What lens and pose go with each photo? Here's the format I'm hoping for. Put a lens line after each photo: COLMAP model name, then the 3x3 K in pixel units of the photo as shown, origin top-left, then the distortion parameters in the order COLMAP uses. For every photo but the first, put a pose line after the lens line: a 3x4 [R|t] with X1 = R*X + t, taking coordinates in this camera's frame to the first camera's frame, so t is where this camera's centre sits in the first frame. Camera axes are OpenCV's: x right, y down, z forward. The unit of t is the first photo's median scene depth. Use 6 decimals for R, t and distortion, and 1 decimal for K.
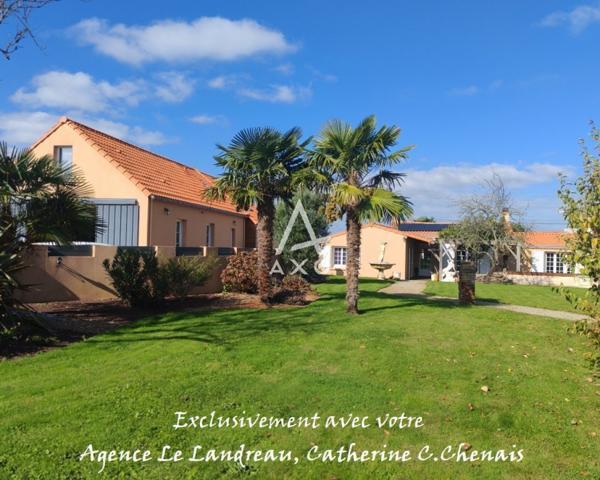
lens RADIAL K [[443.2, 0, 300.0], [0, 443.2, 240.0], [0, 0, 1]] dist [-0.007618, -0.002480]
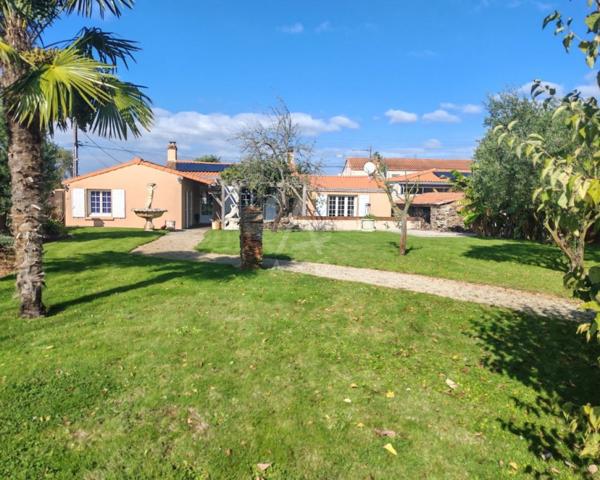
lens RADIAL K [[443.2, 0, 300.0], [0, 443.2, 240.0], [0, 0, 1]] dist [-0.007618, -0.002480]
pose [[0.892591, -0.050850, 0.447990, 0.064853], [-0.004440, 0.992580, 0.121511, 0.008041], [-0.450845, -0.110449, 0.885743, 0.168713]]
